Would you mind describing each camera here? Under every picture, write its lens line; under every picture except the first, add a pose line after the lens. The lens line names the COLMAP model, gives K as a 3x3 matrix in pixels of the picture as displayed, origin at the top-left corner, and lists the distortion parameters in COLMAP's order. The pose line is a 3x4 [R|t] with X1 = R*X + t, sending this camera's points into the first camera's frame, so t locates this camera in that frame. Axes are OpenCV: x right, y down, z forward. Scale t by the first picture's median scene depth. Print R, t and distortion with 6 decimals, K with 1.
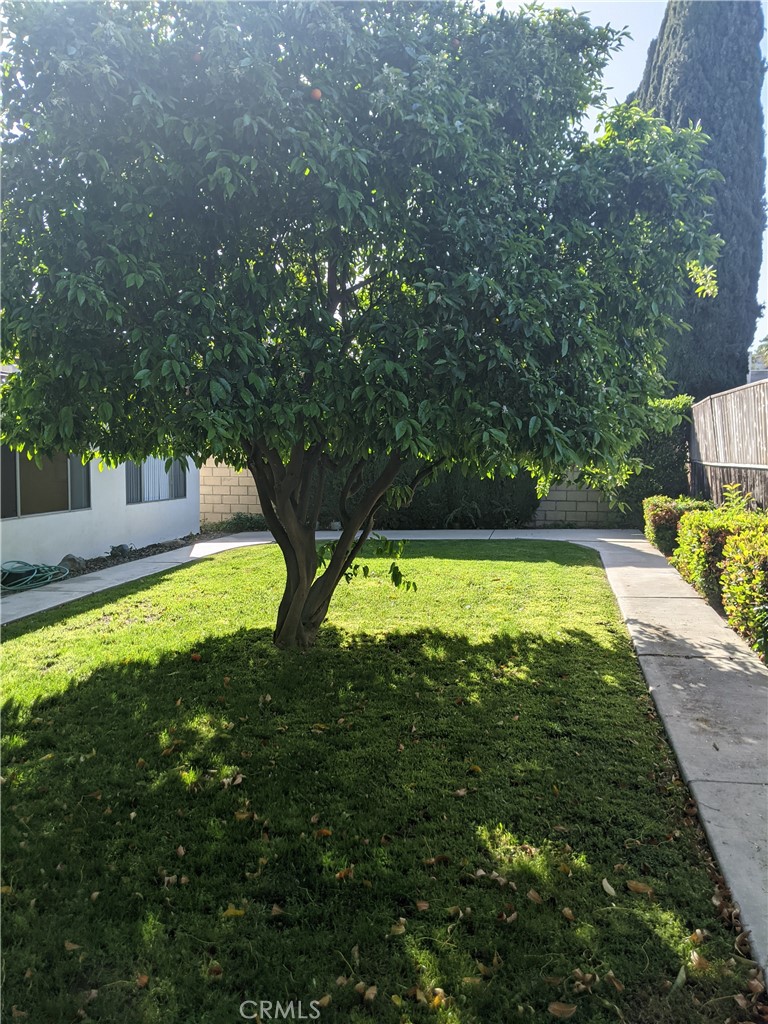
lens RADIAL K [[814.4, 0, 383.3], [0, 814.4, 509.0], [0, 0, 1]] dist [0.060927, -0.106688]
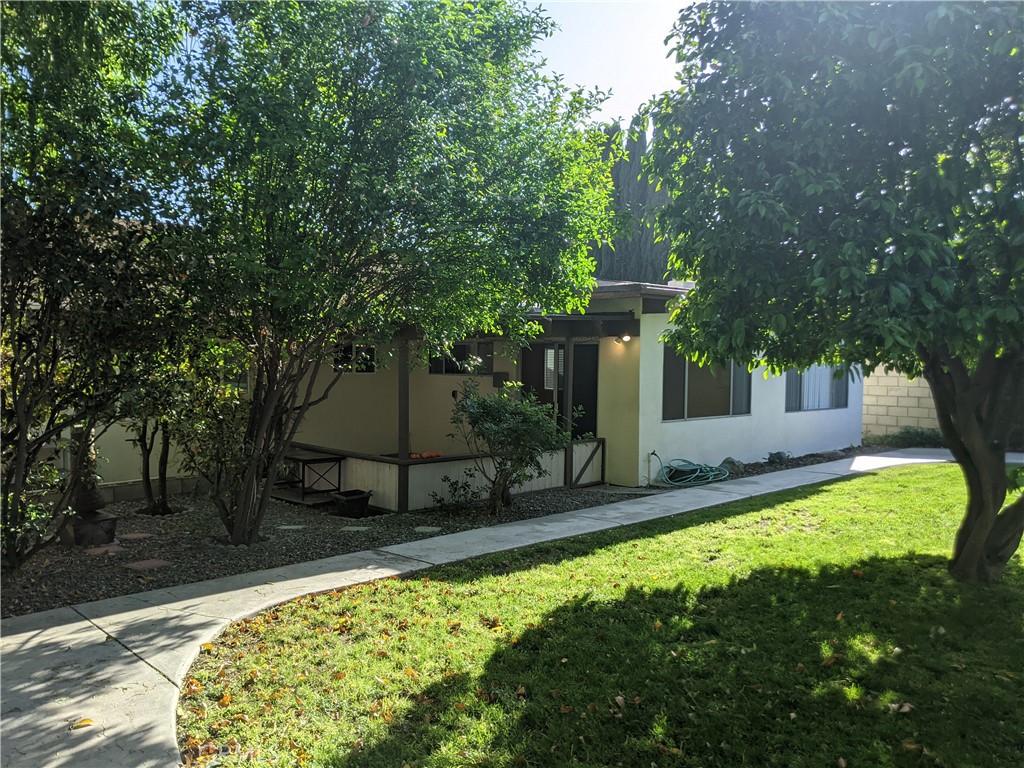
lens RADIAL K [[814.4, 0, 509.3], [0, 814.4, 390.4], [0, 0, 1]] dist [0.060927, -0.106688]
pose [[0.810024, 0.027970, -0.585730, -0.002440], [-0.046659, 0.998769, -0.016832, 0.001739], [0.584538, 0.040964, 0.810332, -0.032381]]
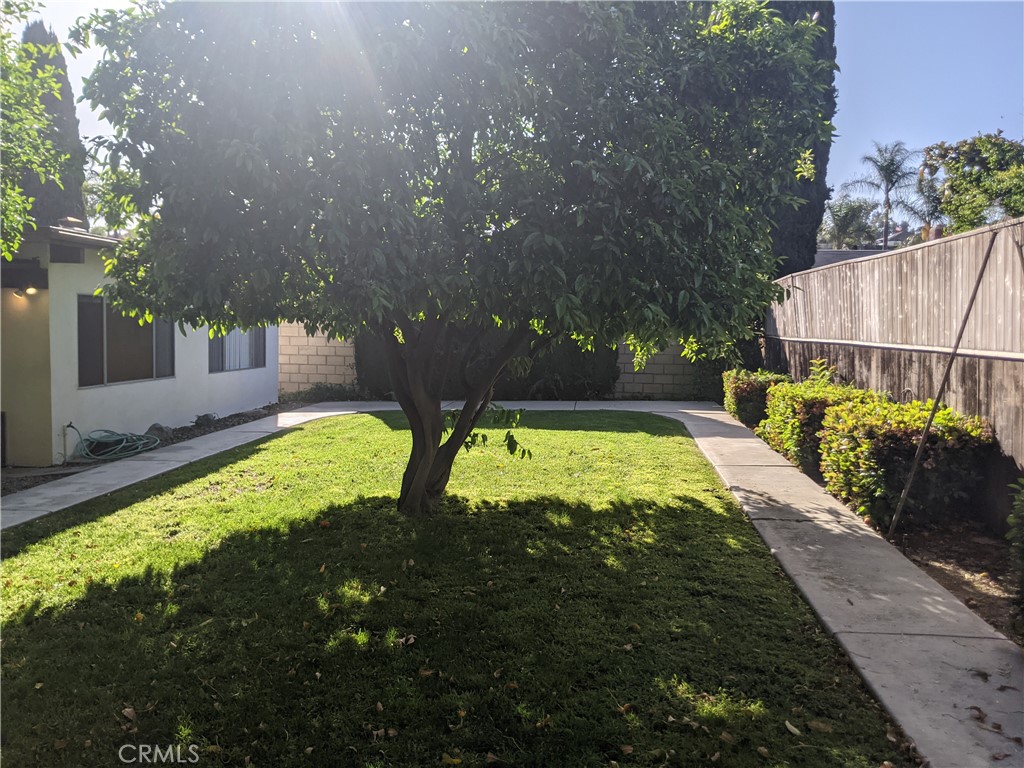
lens RADIAL K [[812.4, 0, 512.0], [0, 812.4, 384.0], [0, 0, 1]] dist [0.059279, -0.104681]
pose [[0.996399, 0.007213, 0.084476, -0.099945], [-0.007541, 0.999965, 0.003568, 0.003291], [-0.084448, -0.004192, 0.996419, -0.022364]]
